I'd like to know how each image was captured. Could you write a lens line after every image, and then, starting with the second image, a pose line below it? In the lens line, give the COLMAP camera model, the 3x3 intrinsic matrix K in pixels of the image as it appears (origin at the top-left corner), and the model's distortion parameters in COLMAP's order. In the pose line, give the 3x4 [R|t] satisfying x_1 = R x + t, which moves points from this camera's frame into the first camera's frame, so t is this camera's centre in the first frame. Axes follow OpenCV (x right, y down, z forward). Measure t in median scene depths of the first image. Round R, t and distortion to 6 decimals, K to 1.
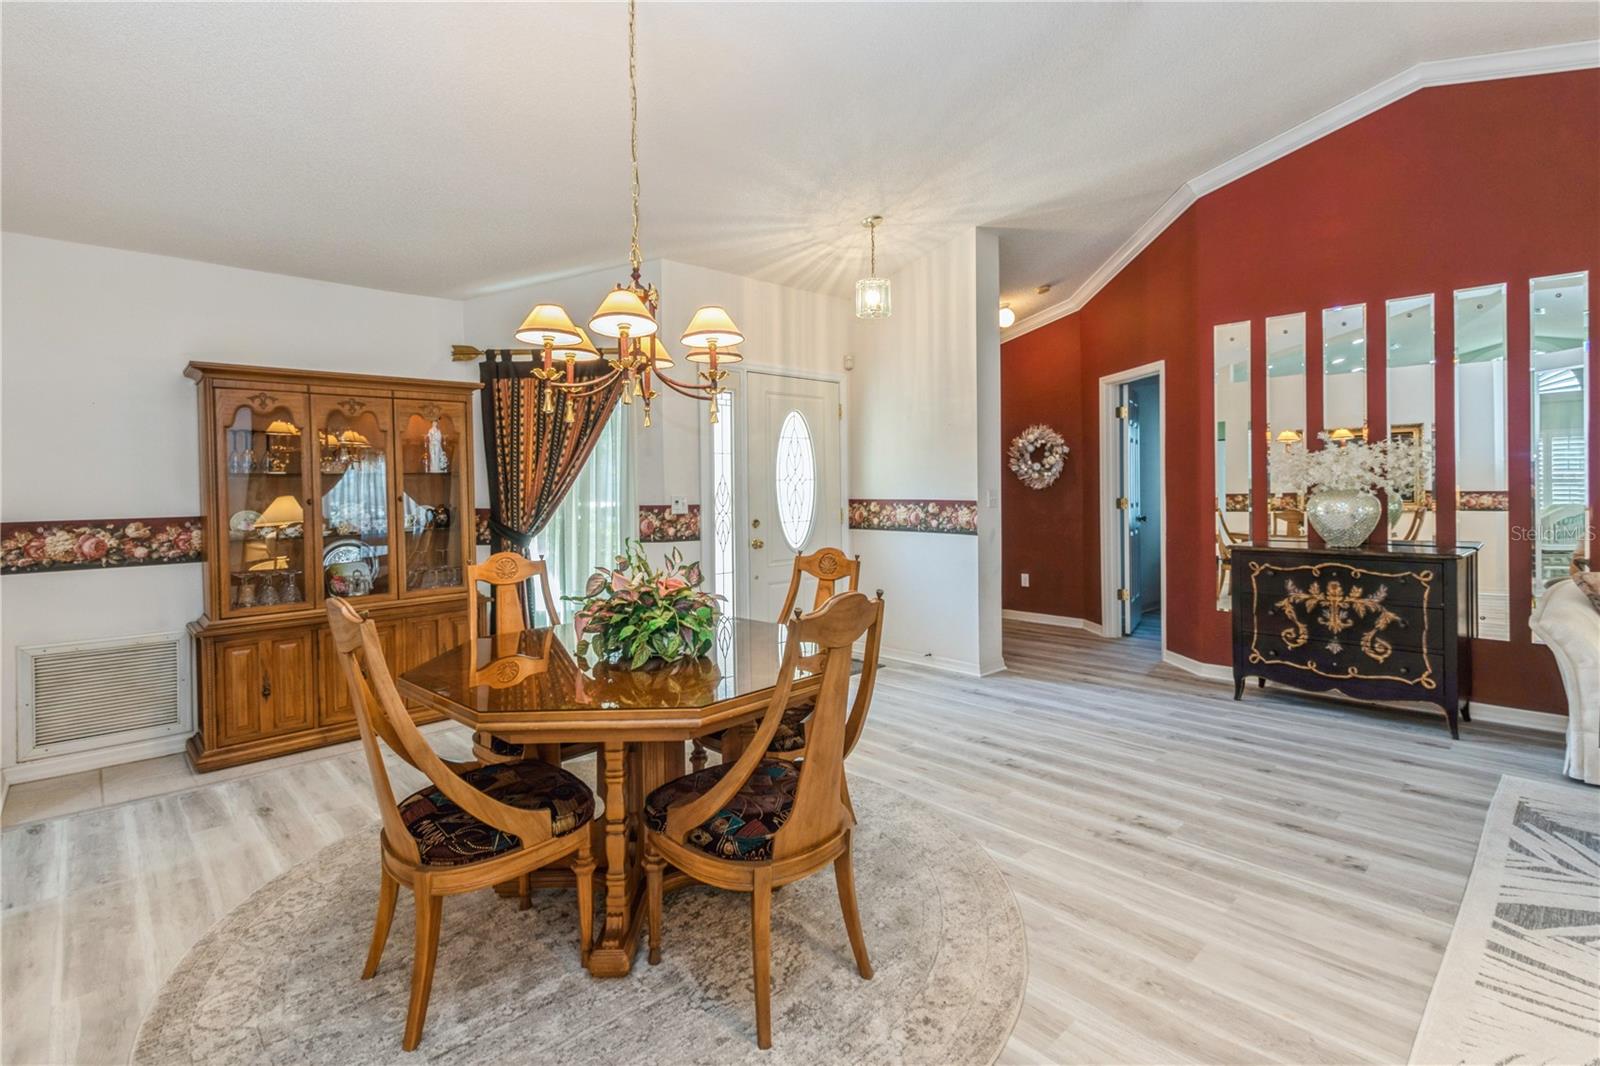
lens RADIAL K [[753.2, 0, 774.9], [0, 753.2, 489.6], [0, 0, 1]] dist [0.034354, -0.018334]
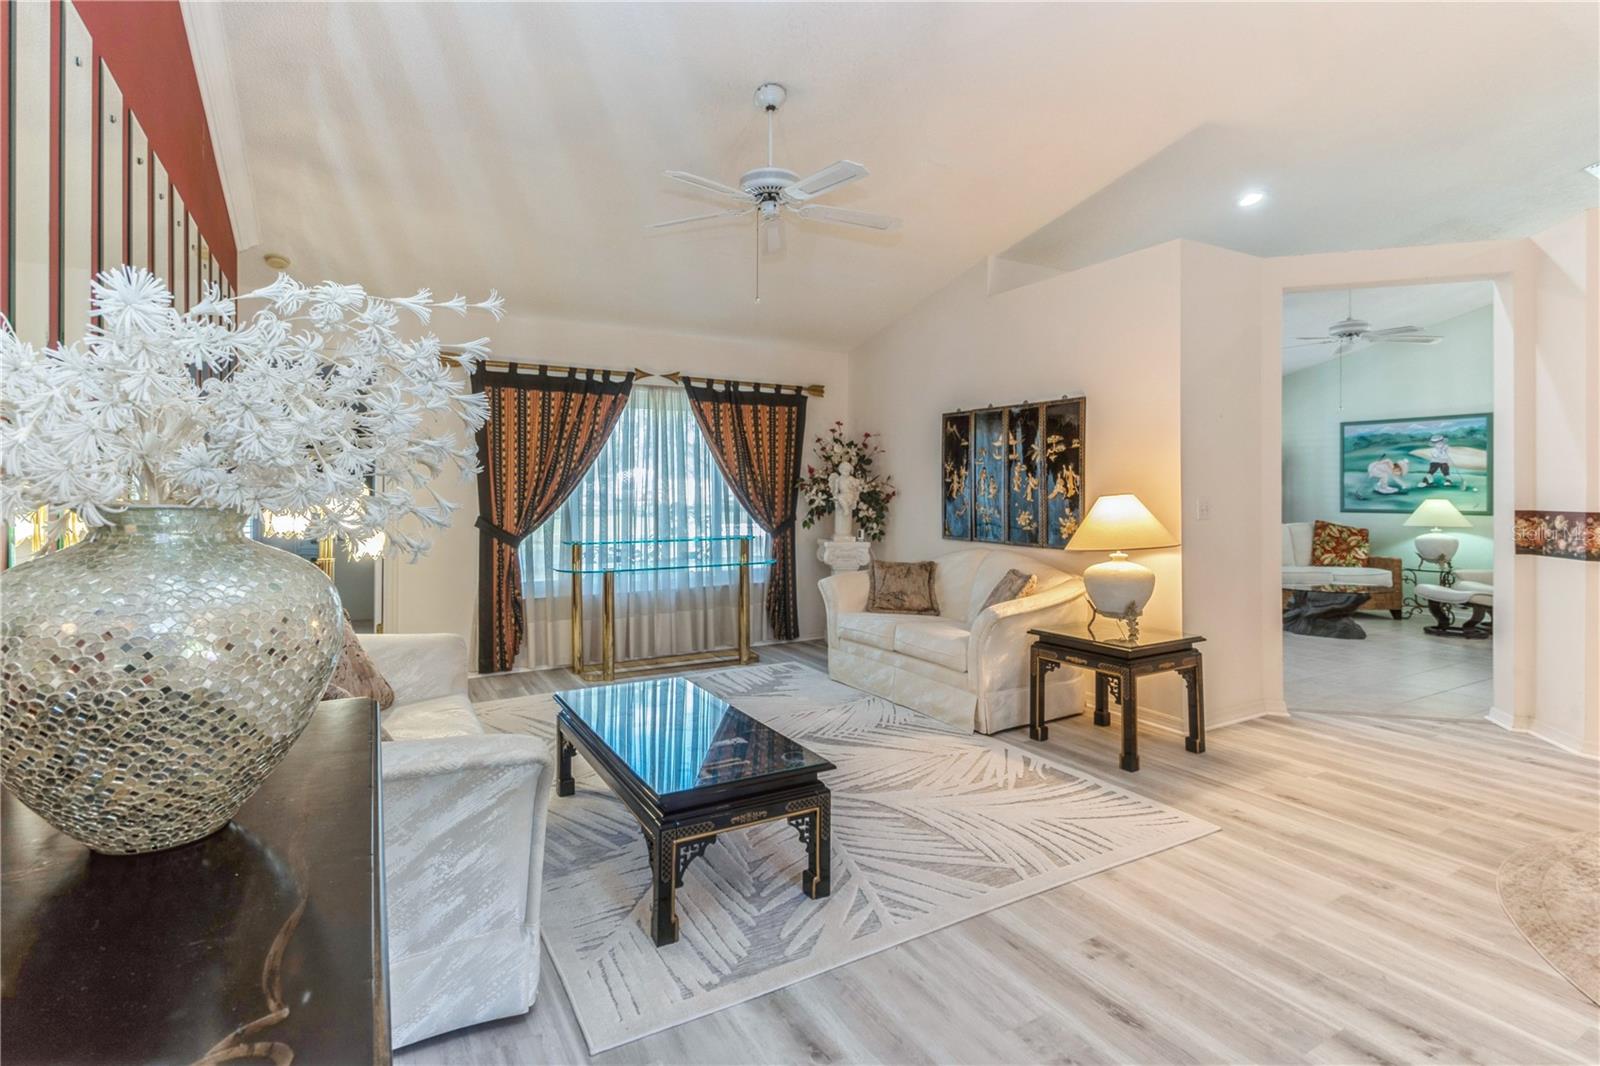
lens RADIAL K [[753.2, 0, 770.0], [0, 753.2, 490.7], [0, 0, 1]] dist [0.034354, -0.018334]
pose [[-0.972106, 0.011188, 0.234274, 0.567163], [0.011878, 0.999928, 0.001535, -0.011109], [-0.234240, 0.004275, -0.972169, 1.190294]]
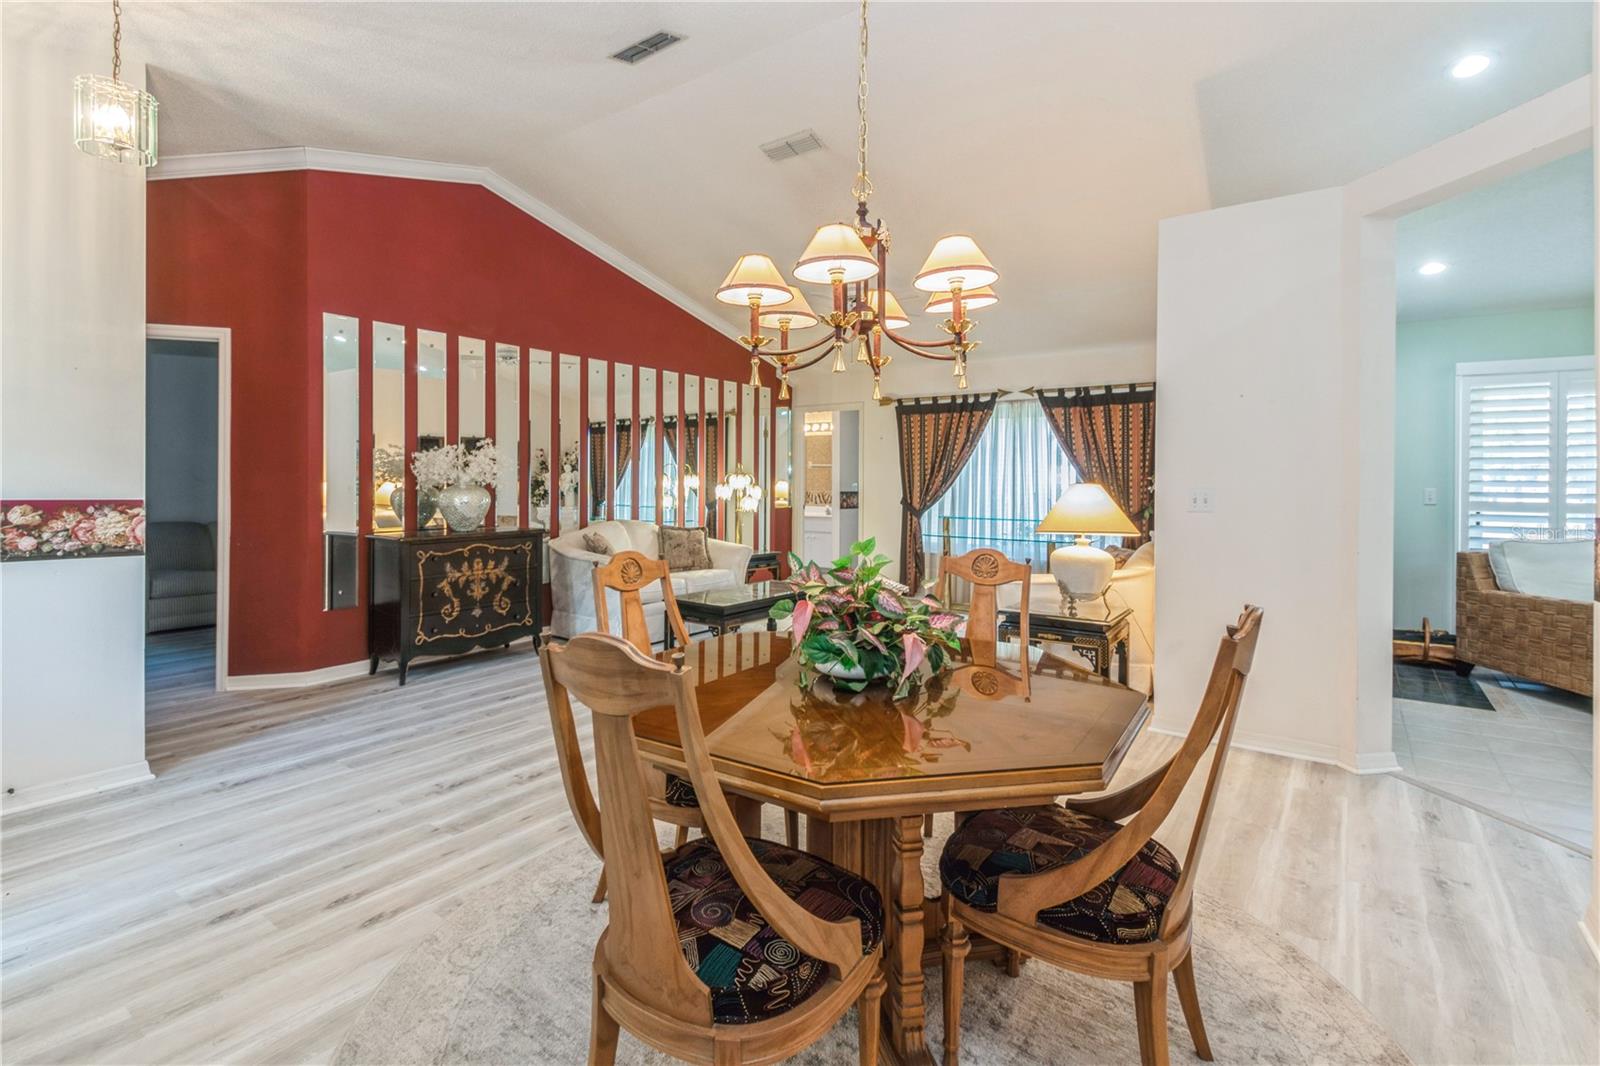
lens RADIAL K [[753.2, 0, 797.5], [0, 753.2, 479.7], [0, 0, 1]] dist [0.034354, -0.018334]
pose [[-0.204346, 0.013361, 0.978807, -0.577744], [0.000028, 0.999907, -0.013643, 0.008953], [-0.978899, -0.002761, -0.204328, 0.744027]]
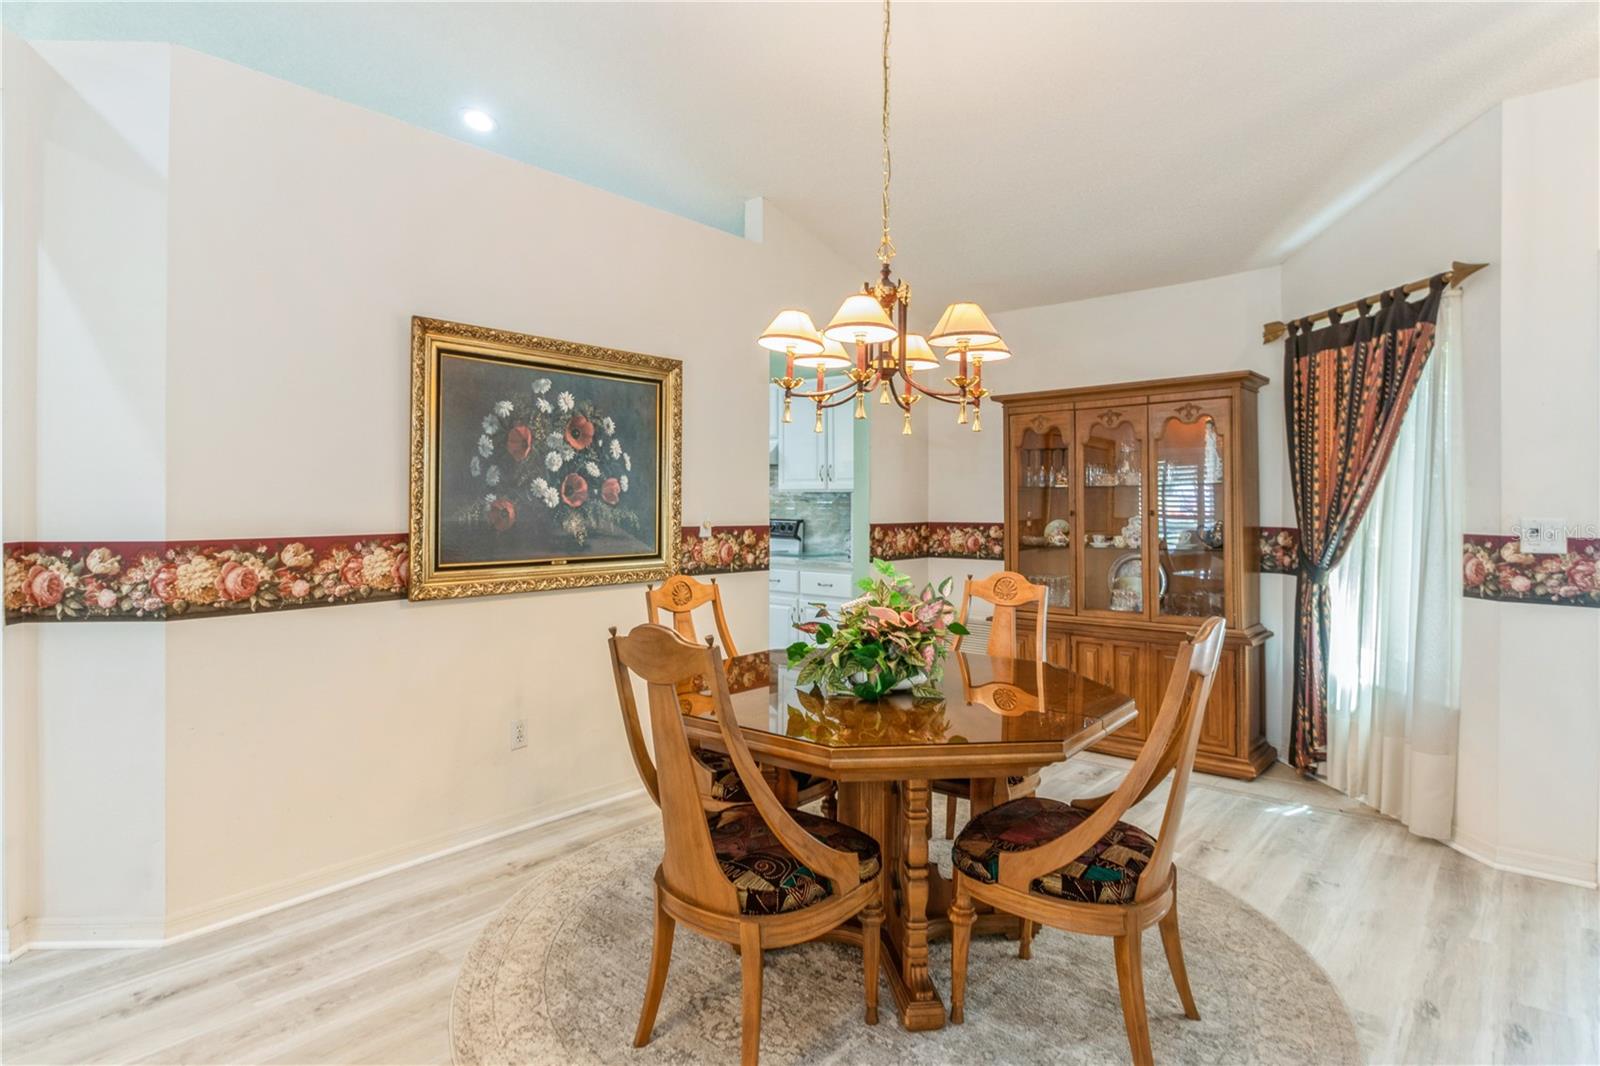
lens RADIAL K [[852.3, 0, 789.9], [0, 852.3, 513.8], [0, 0, 1]] dist [-0.005453, -0.001735]
pose [[0.112995, 0.024982, -0.993281, 0.499597], [-0.004893, 0.999686, 0.024586, -0.010354], [0.993584, 0.002082, 0.113081, 0.467313]]
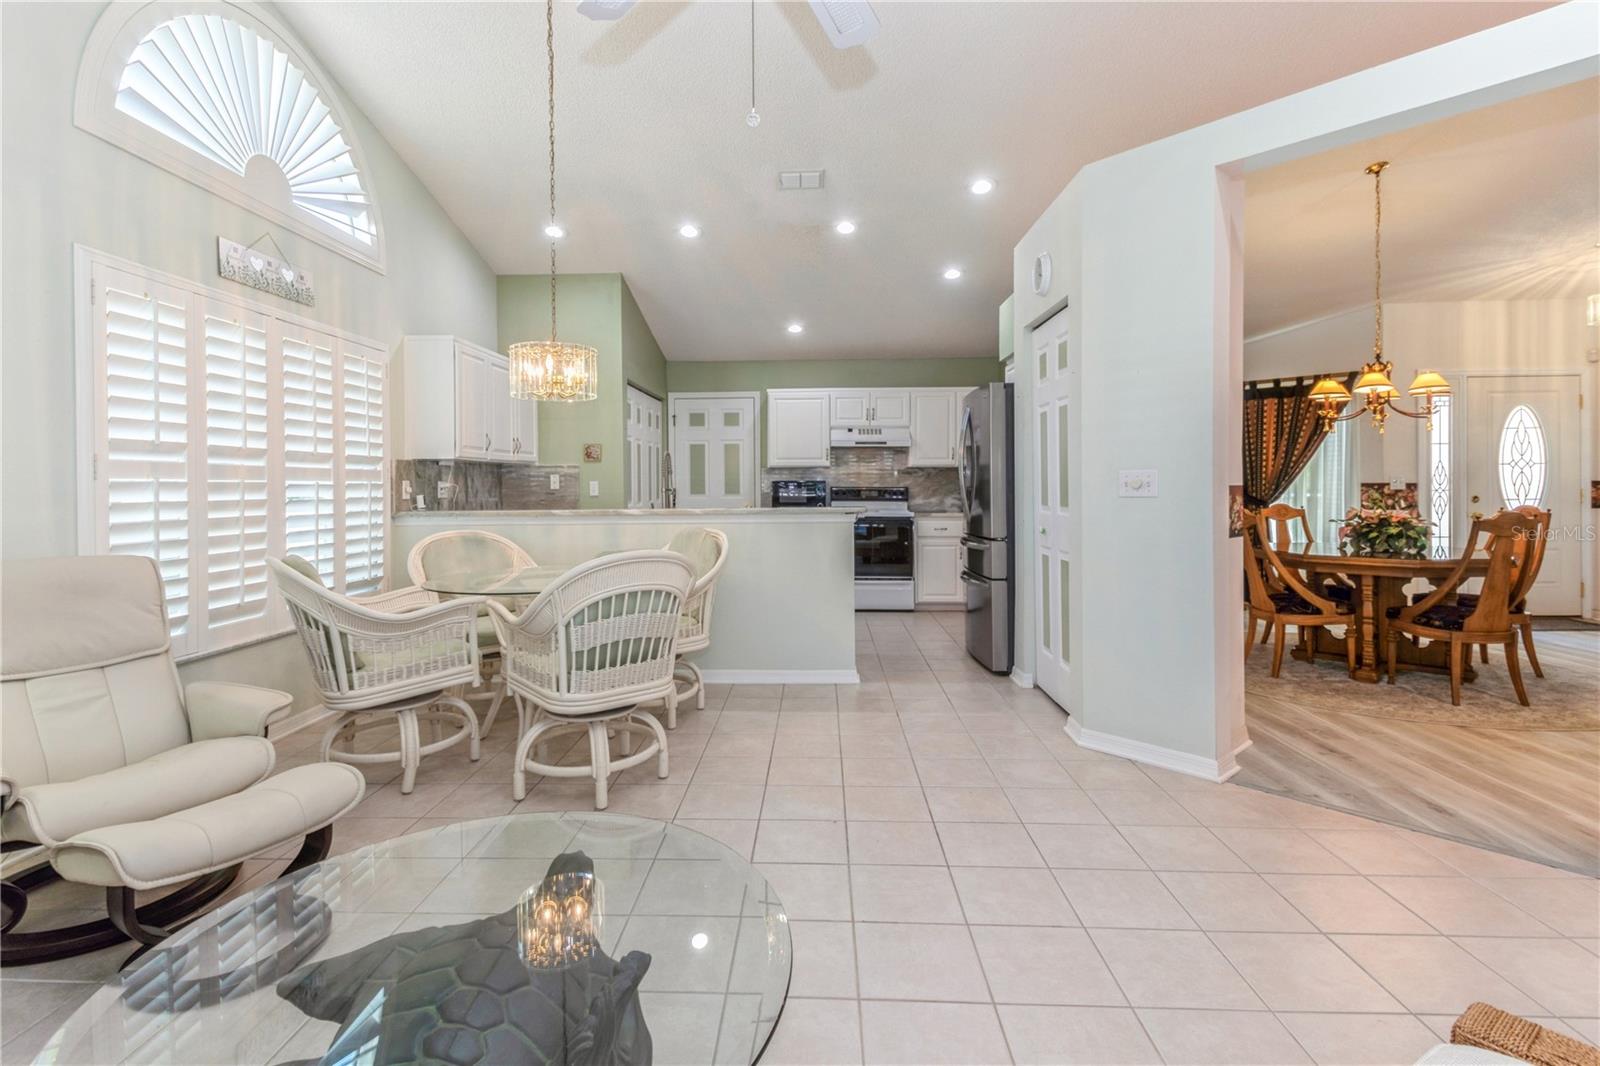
lens RADIAL K [[753.2, 0, 786.1], [0, 753.2, 487.5], [0, 0, 1]] dist [0.034354, -0.018334]
pose [[0.707095, 0.007311, -0.707081, 0.080193], [-0.002678, 0.999967, 0.007662, 0.025154], [0.707113, -0.003524, 0.707091, -0.890582]]
